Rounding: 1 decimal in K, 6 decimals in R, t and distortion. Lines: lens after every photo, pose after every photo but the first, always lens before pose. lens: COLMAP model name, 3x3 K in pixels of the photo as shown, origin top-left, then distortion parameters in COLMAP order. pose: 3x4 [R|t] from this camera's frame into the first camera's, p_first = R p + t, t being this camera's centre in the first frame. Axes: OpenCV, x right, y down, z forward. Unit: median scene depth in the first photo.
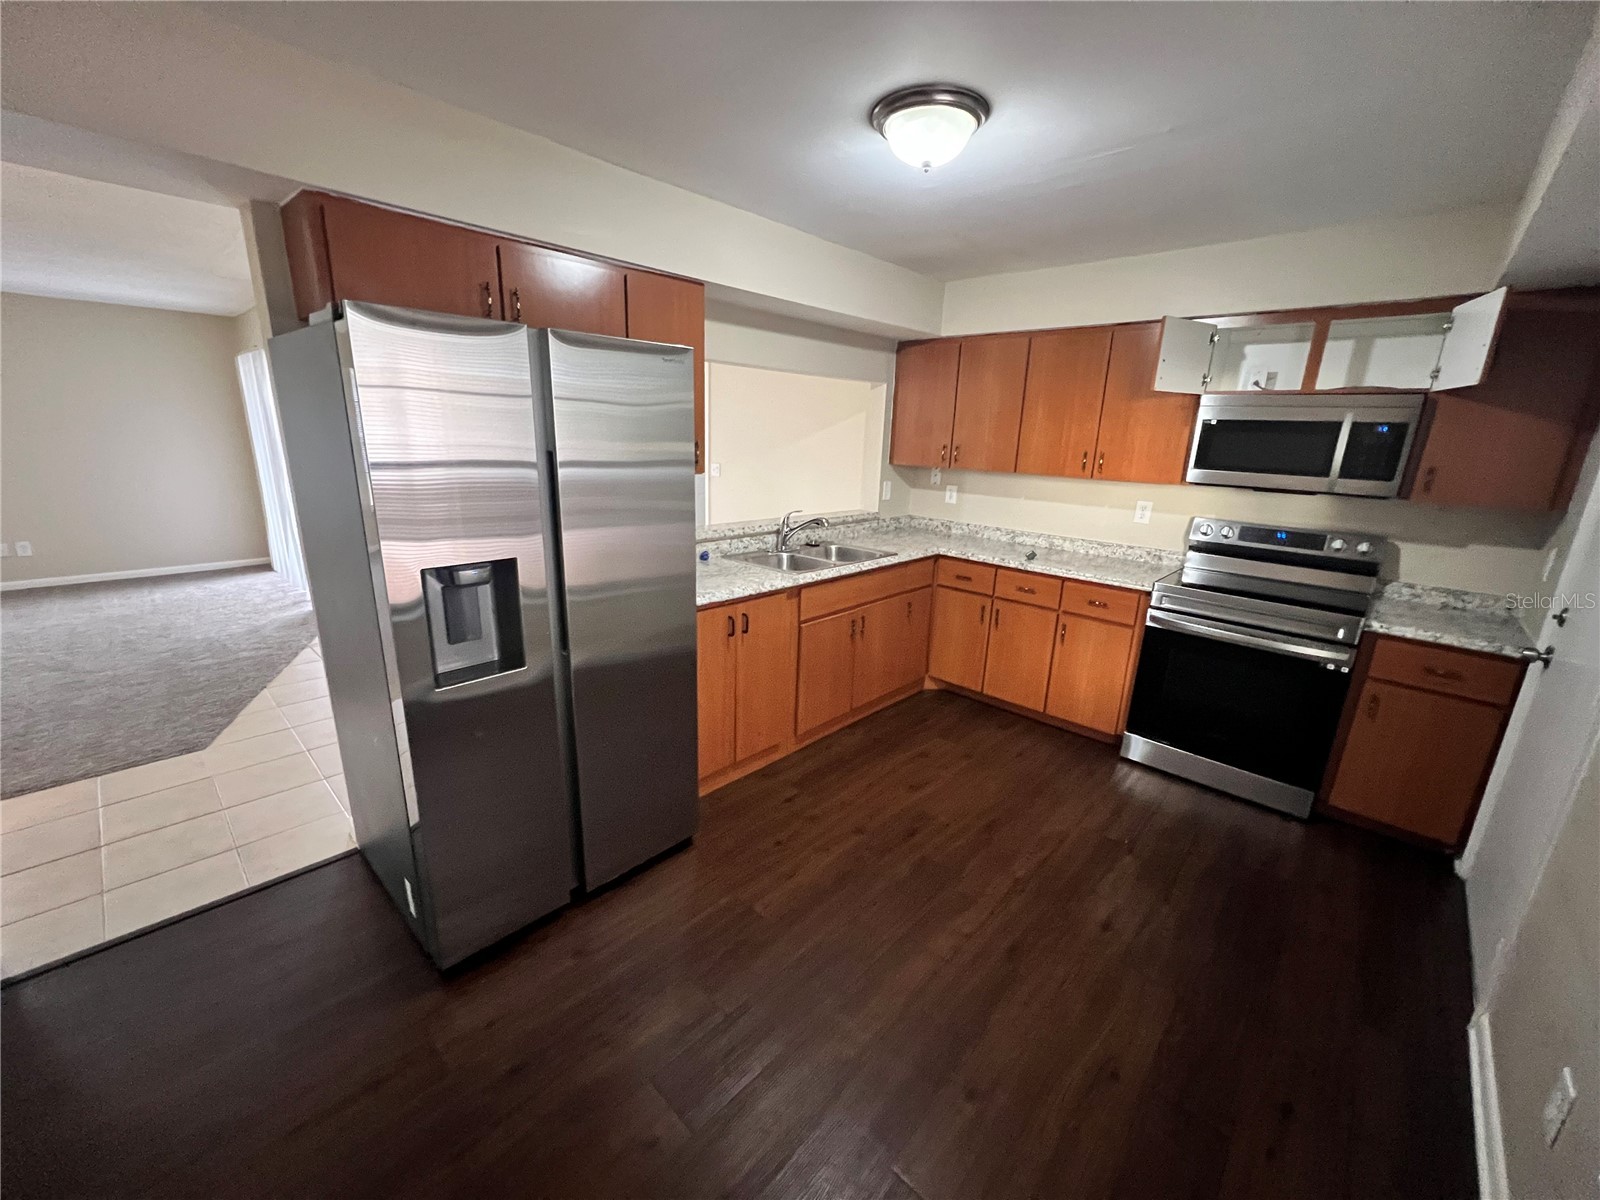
lens RADIAL K [[638.4, 0, 800.0], [0, 638.4, 600.0], [0, 0, 1]] dist [-0.001103, -0.000163]
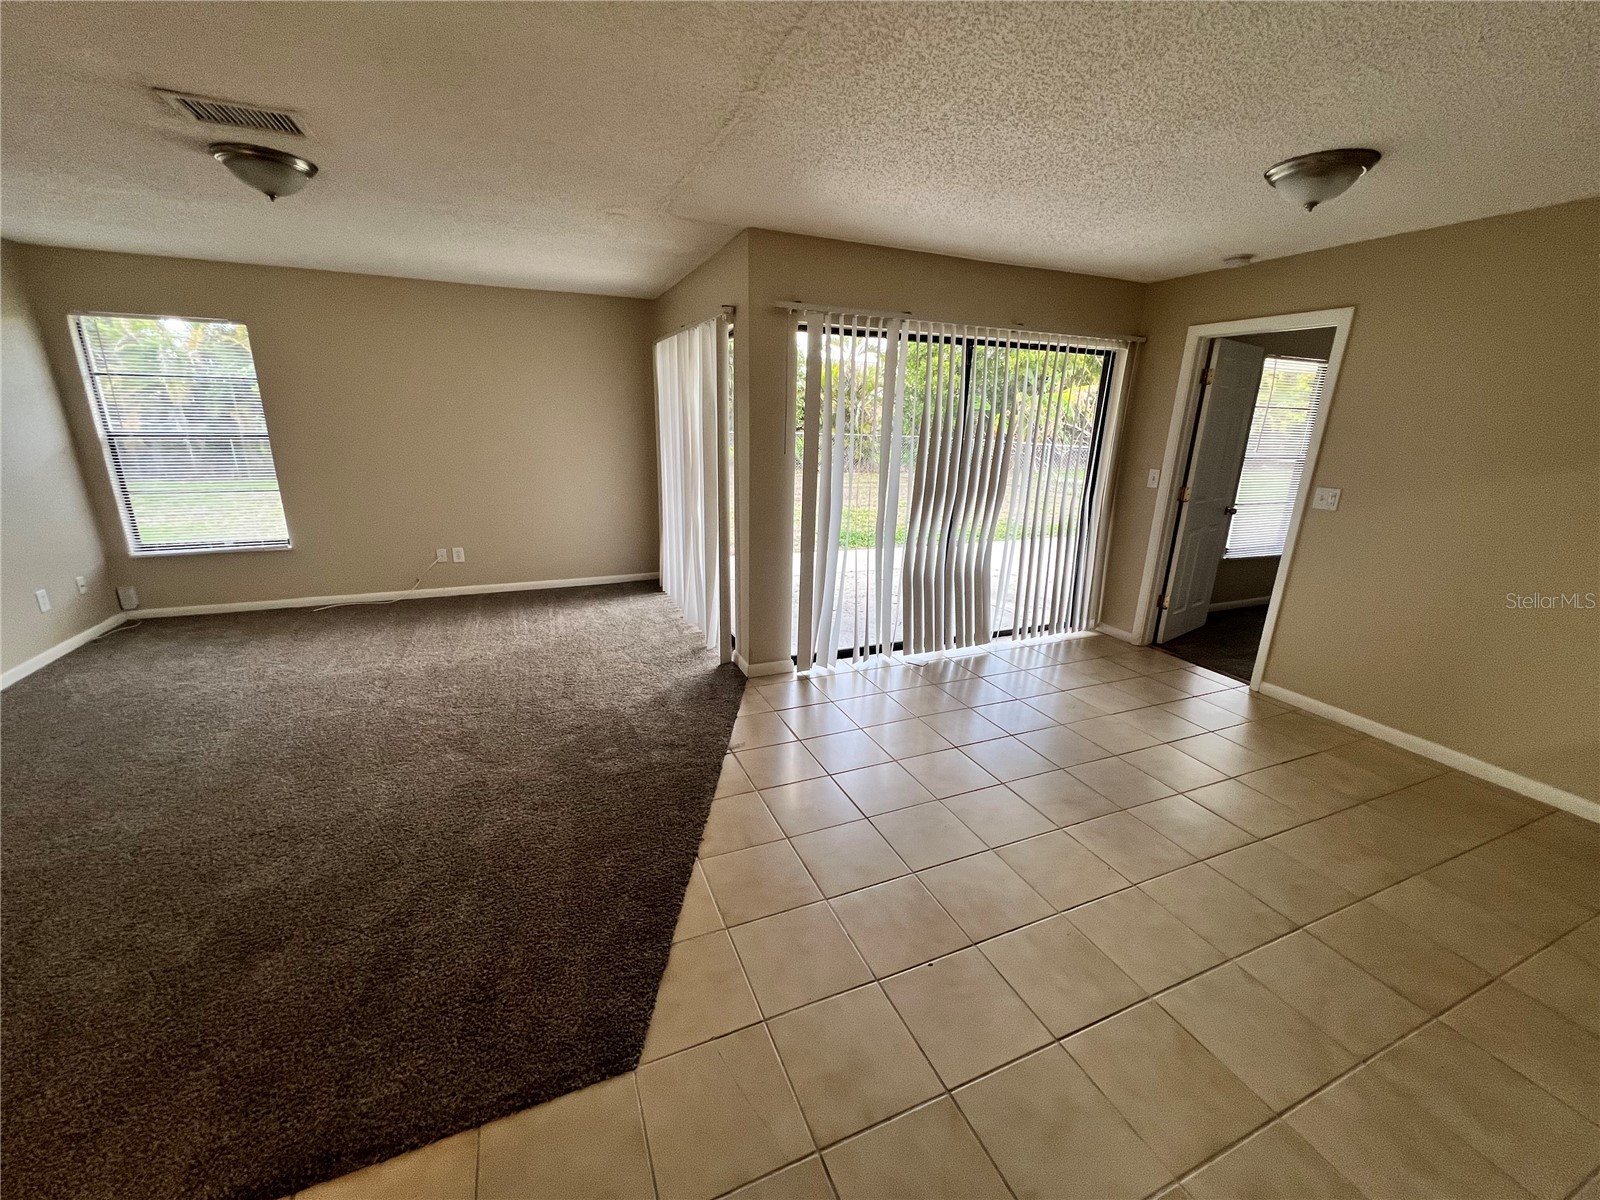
lens RADIAL K [[636.3, 0, 800.0], [0, 636.3, 600.0], [0, 0, 1]] dist [-0.014004, -0.000107]
pose [[0.914213, 0.105456, -0.391271, -0.417428], [-0.101222, 0.994365, 0.031496, -0.108418], [0.392388, 0.010812, 0.919736, 0.369301]]
